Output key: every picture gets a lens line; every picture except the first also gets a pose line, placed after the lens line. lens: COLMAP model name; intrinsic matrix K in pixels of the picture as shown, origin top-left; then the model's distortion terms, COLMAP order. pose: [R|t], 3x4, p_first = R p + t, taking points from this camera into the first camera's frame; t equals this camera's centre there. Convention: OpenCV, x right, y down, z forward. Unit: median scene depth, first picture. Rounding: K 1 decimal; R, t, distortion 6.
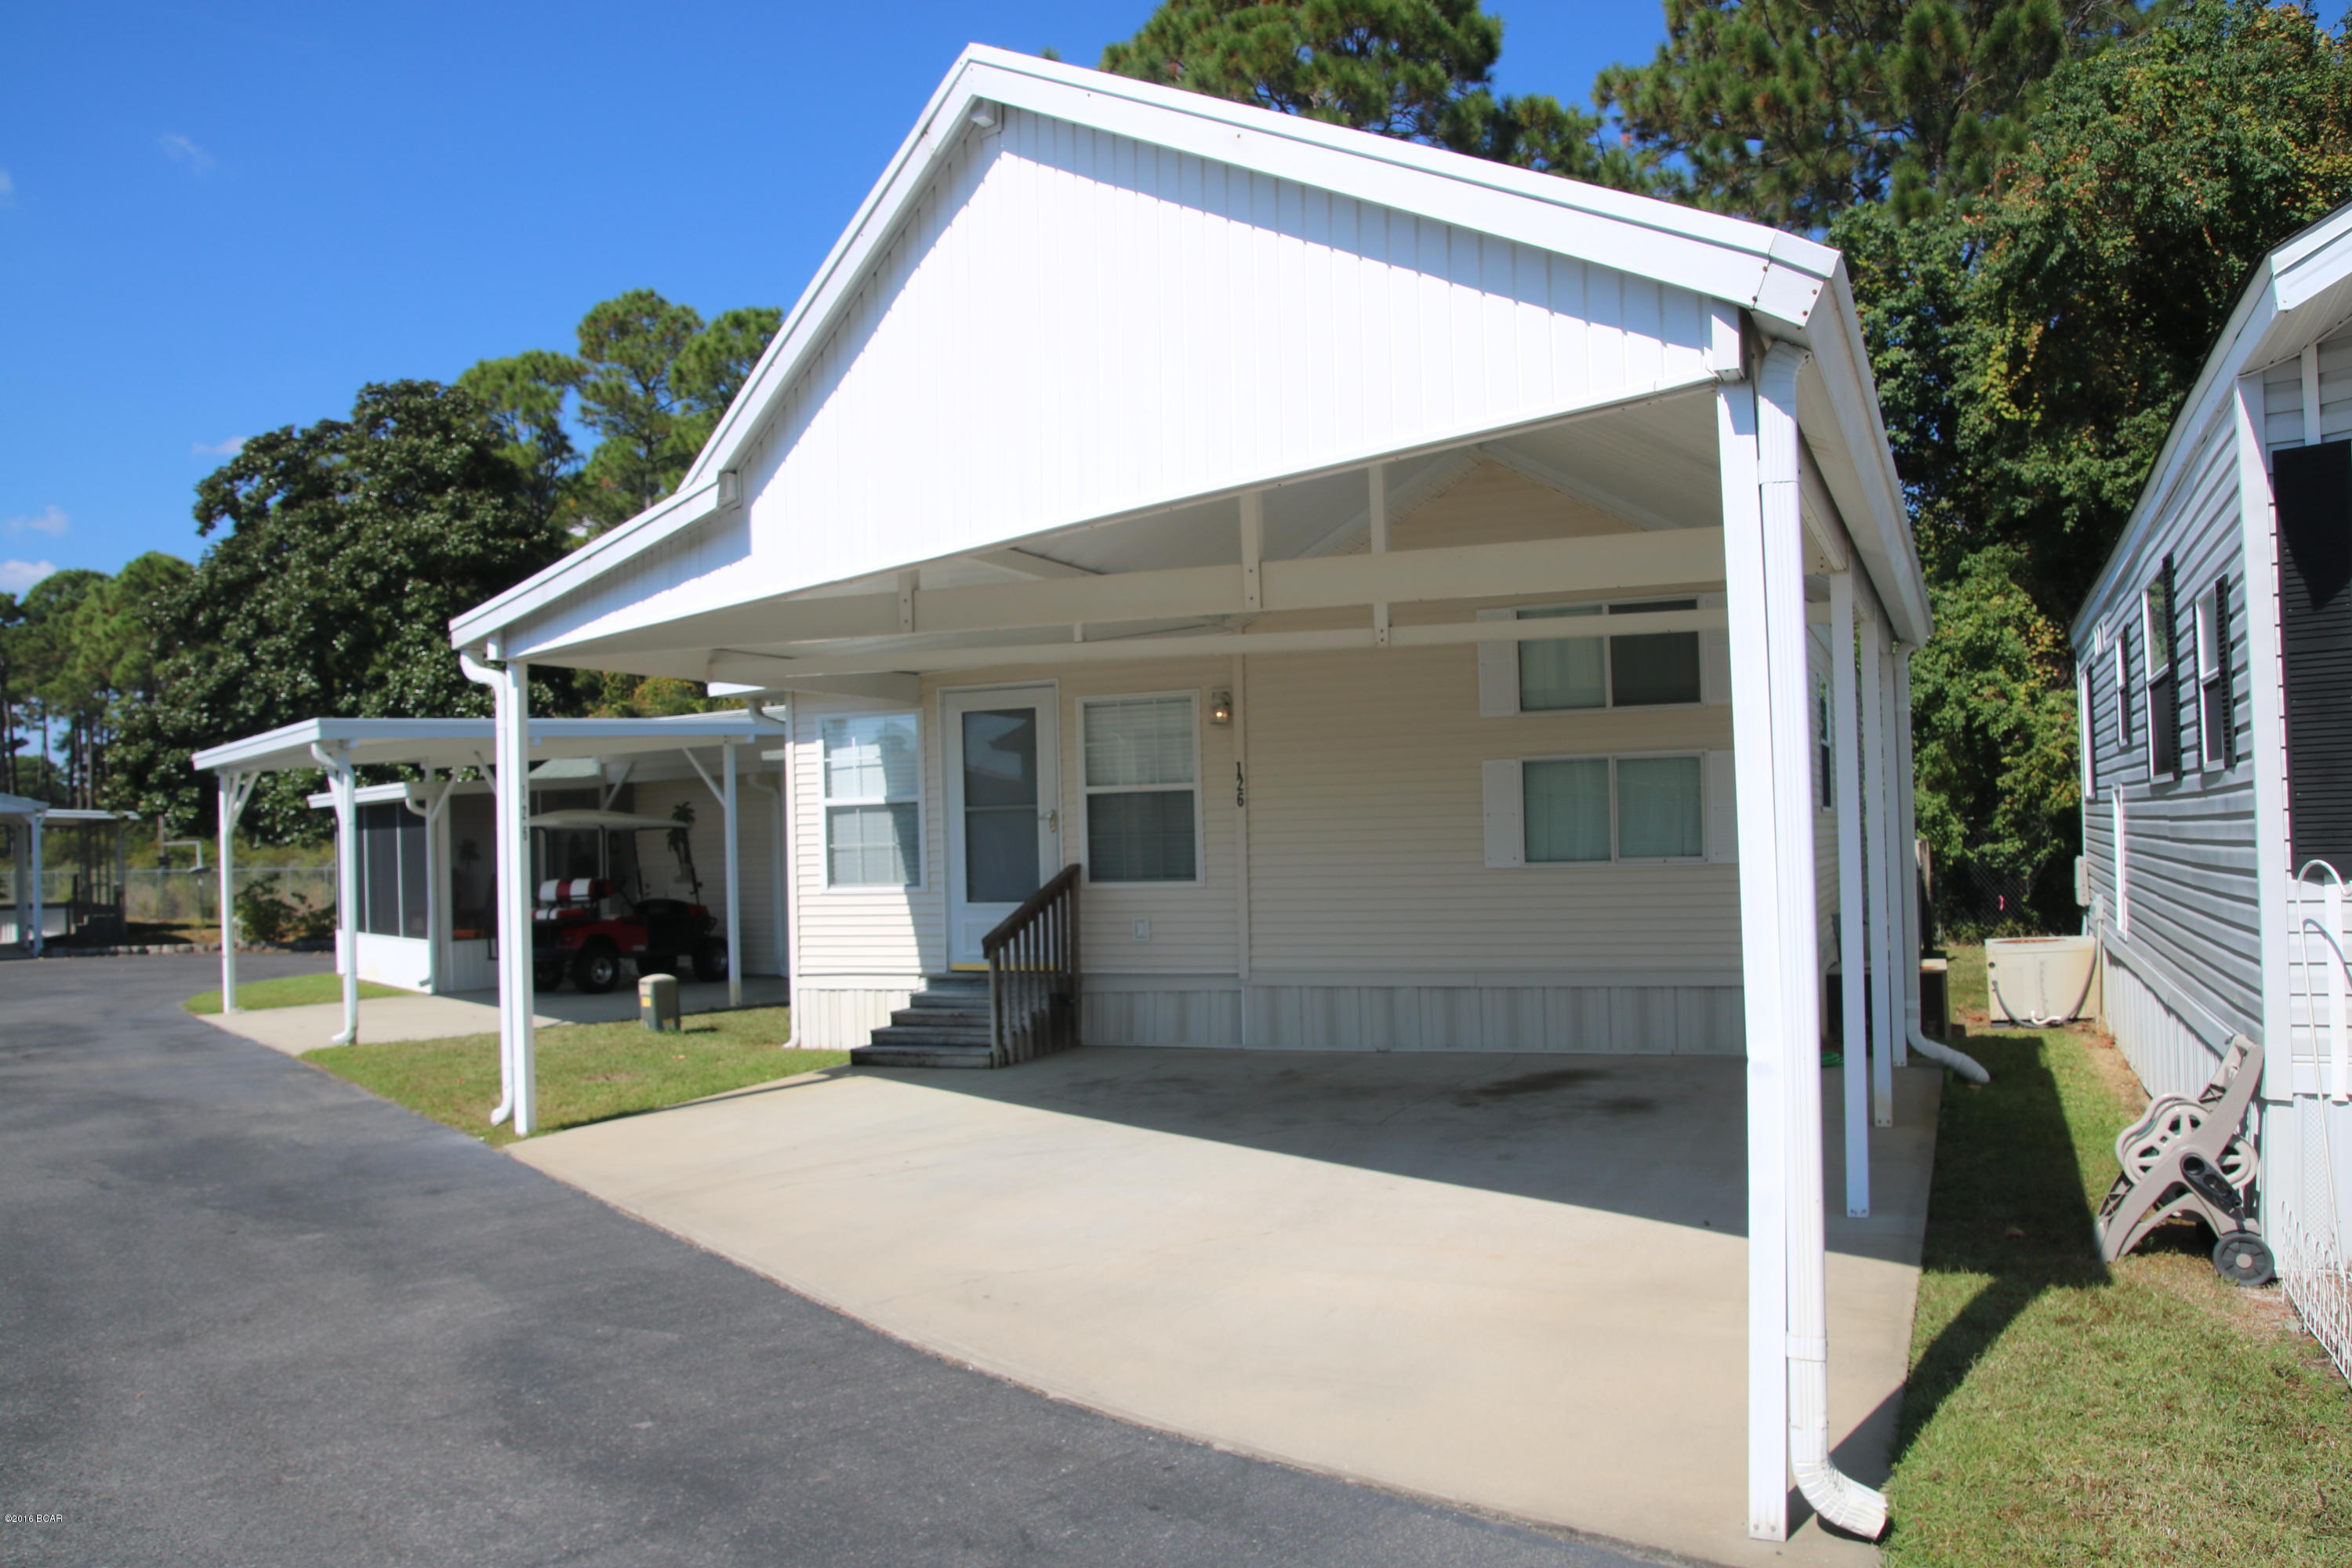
lens RADIAL K [[1823.4, 0, 1117.4], [0, 1823.4, 782.7], [0, 0, 1]] dist [-0.122020, 0.118015]
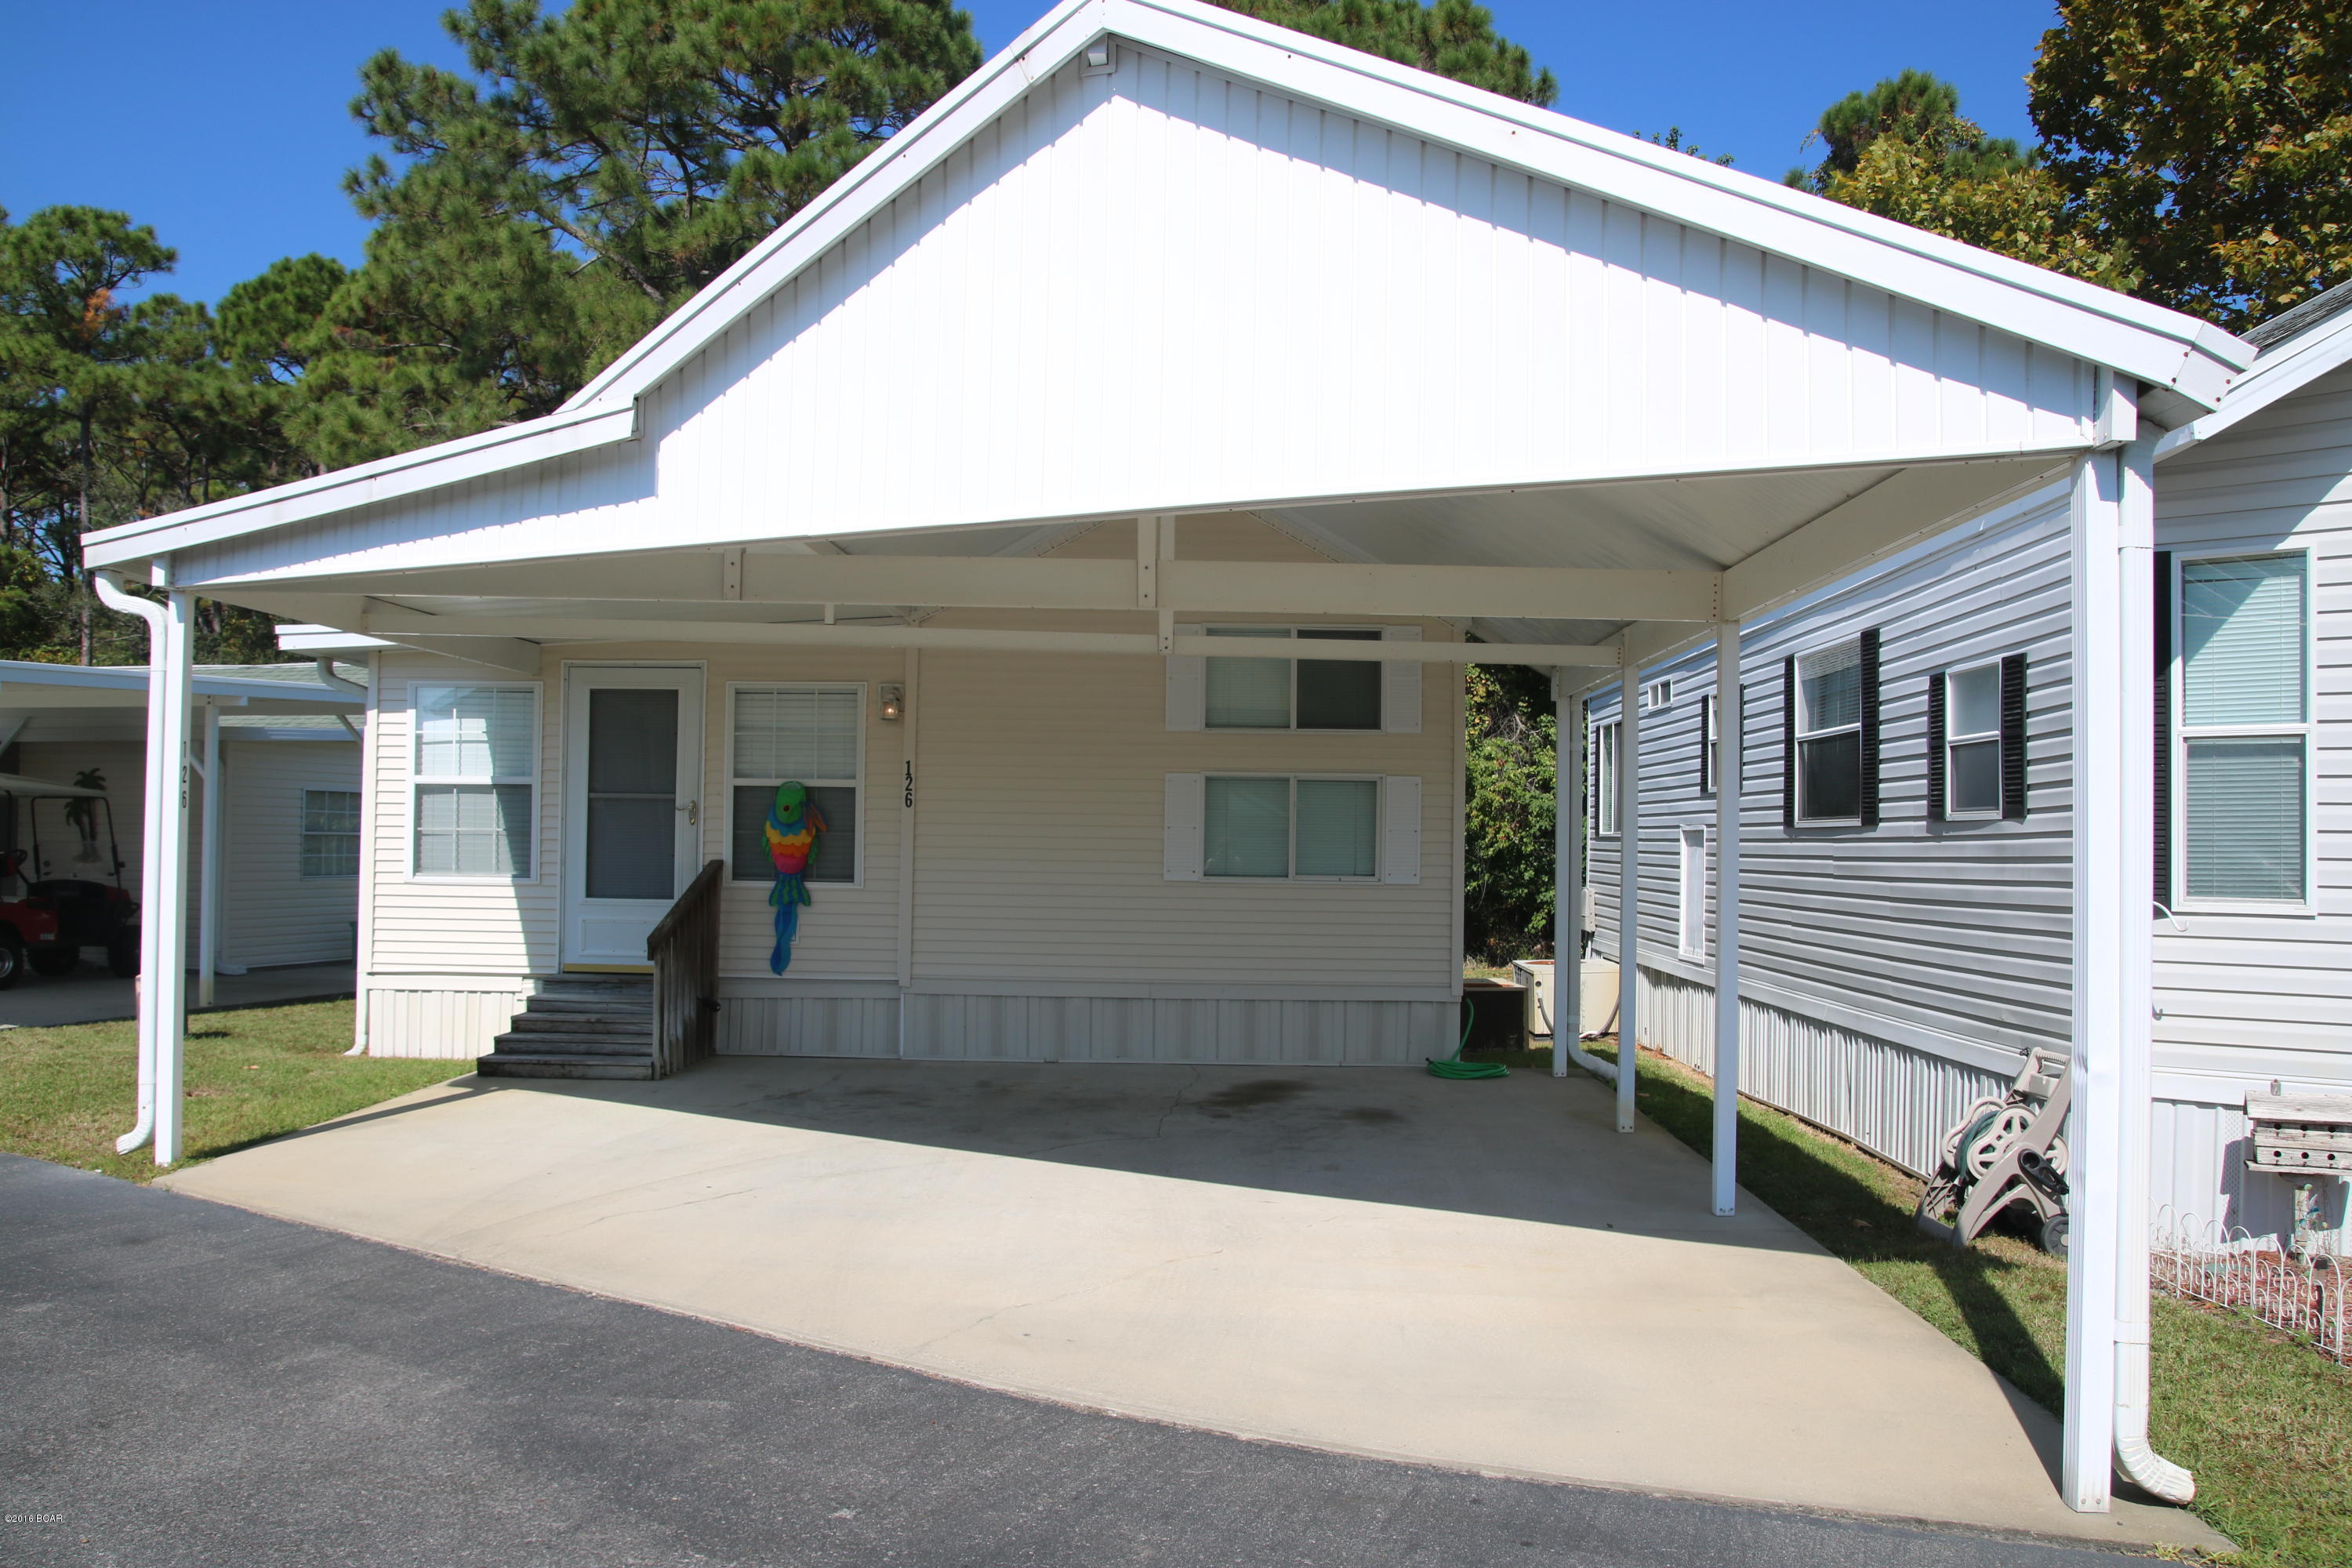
lens RADIAL K [[1823.4, 0, 1171.2], [0, 1823.4, 783.8], [0, 0, 1]] dist [-0.122020, 0.118015]
pose [[0.926646, 0.052435, 0.372261, -0.170979], [-0.051165, 0.998602, -0.013296, 0.006790], [-0.372438, -0.006727, 0.928033, 0.060328]]
